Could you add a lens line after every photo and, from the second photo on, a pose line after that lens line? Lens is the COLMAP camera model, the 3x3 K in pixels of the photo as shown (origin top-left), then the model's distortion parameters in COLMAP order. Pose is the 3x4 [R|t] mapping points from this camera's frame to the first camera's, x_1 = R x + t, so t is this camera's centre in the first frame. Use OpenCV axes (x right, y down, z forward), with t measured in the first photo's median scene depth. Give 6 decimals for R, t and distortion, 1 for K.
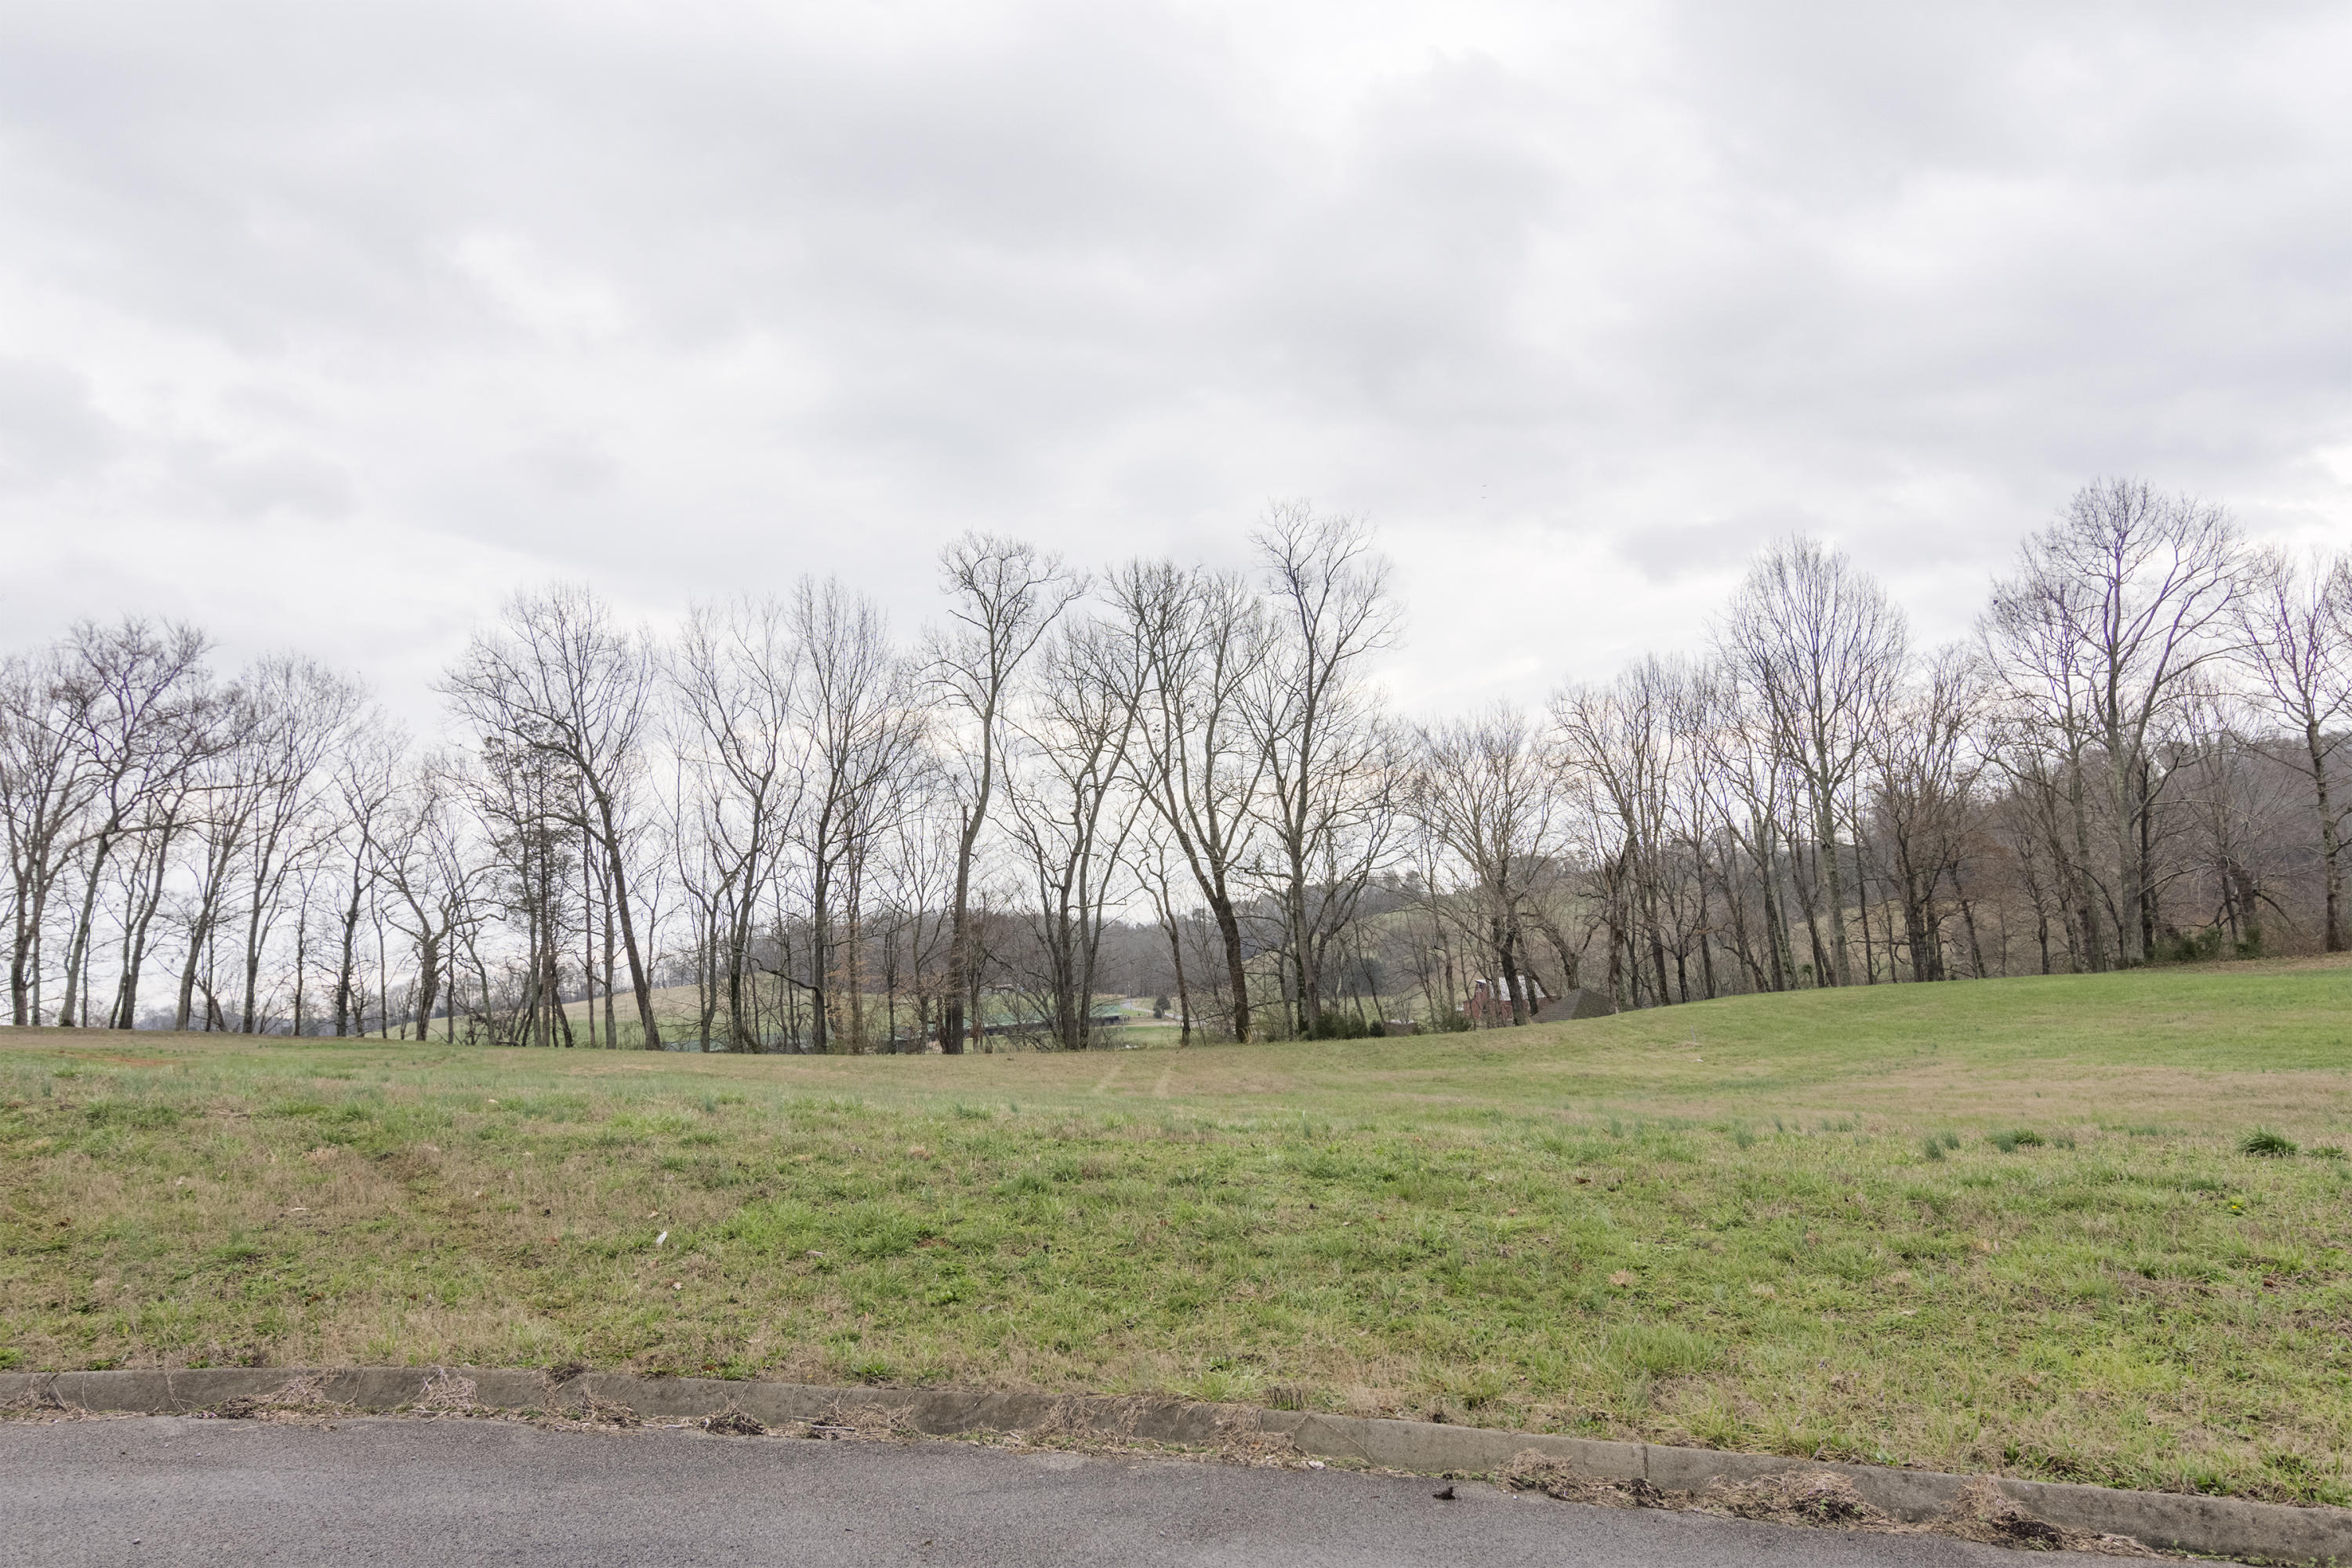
lens RADIAL K [[1844.5, 0, 1176.0], [0, 1844.5, 784.0], [0, 0, 1]] dist [-0.007362, 0.006062]
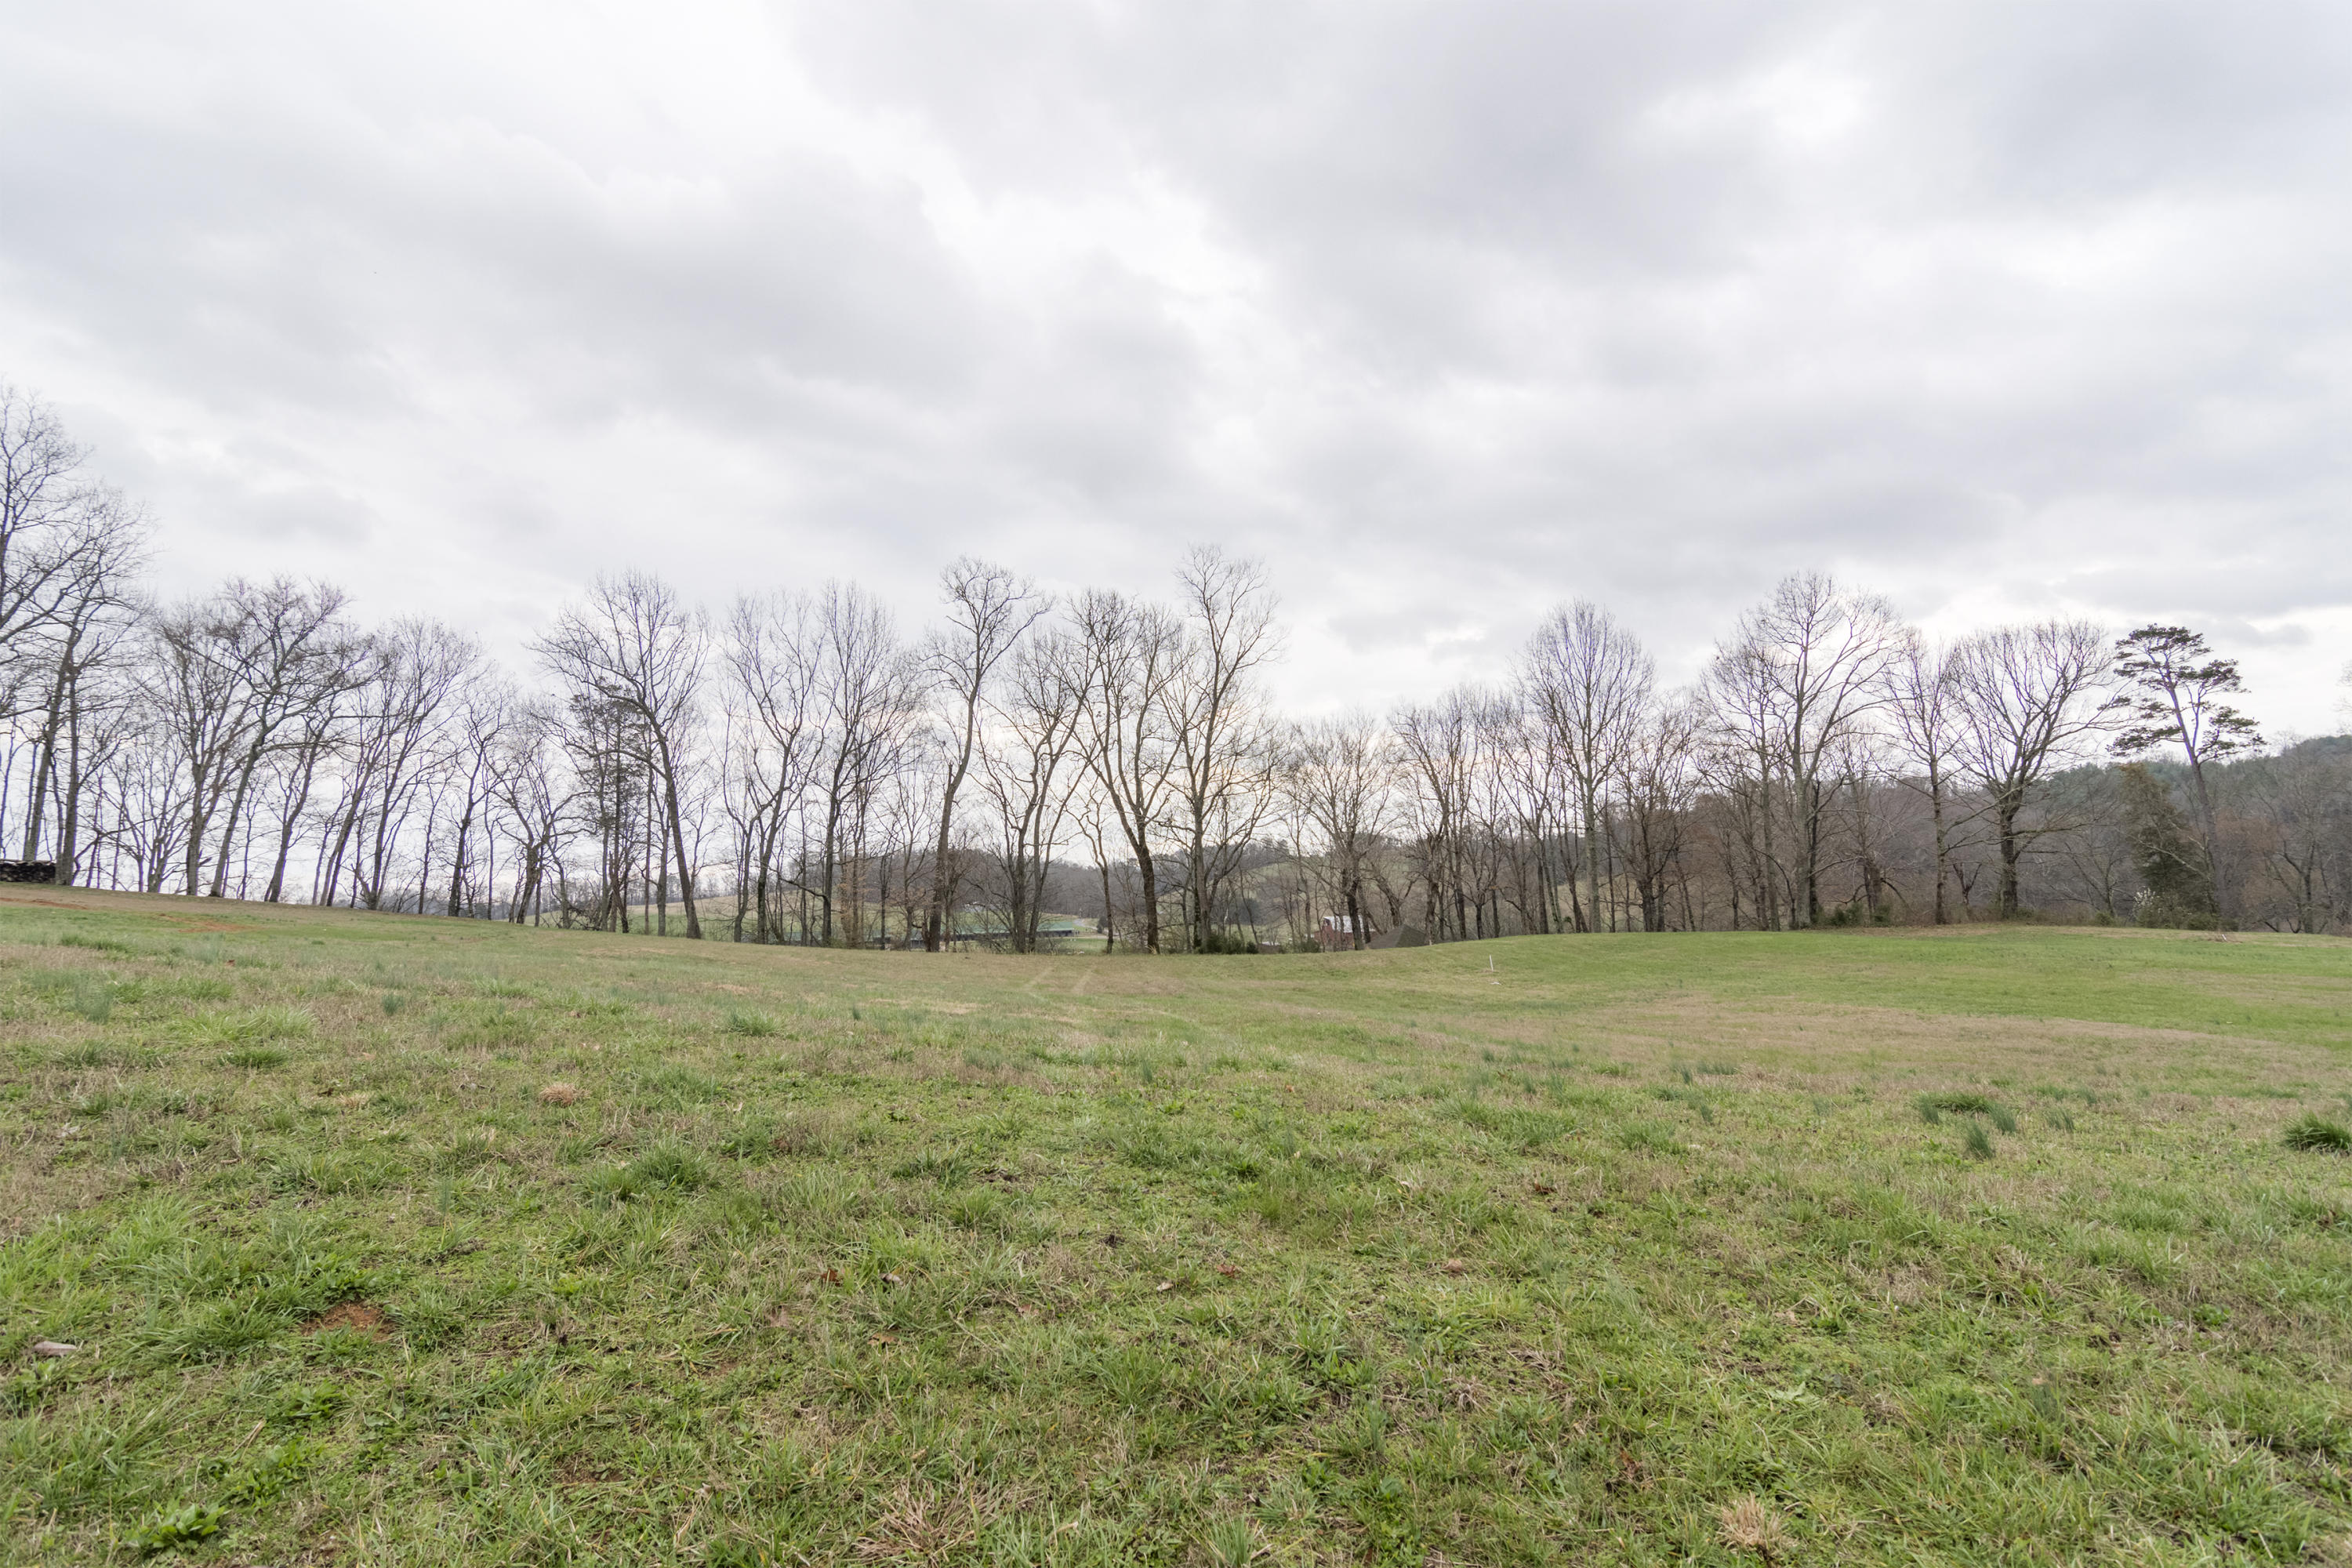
lens RADIAL K [[1145.2, 0, 1176.0], [0, 1145.2, 784.0], [0, 0, 1]] dist [0.000180, -0.000257]
pose [[0.998128, 0.051417, 0.033104, 0.020310], [-0.051193, 0.998660, -0.007583, 0.023596], [-0.033449, 0.005874, 0.999423, 0.173342]]
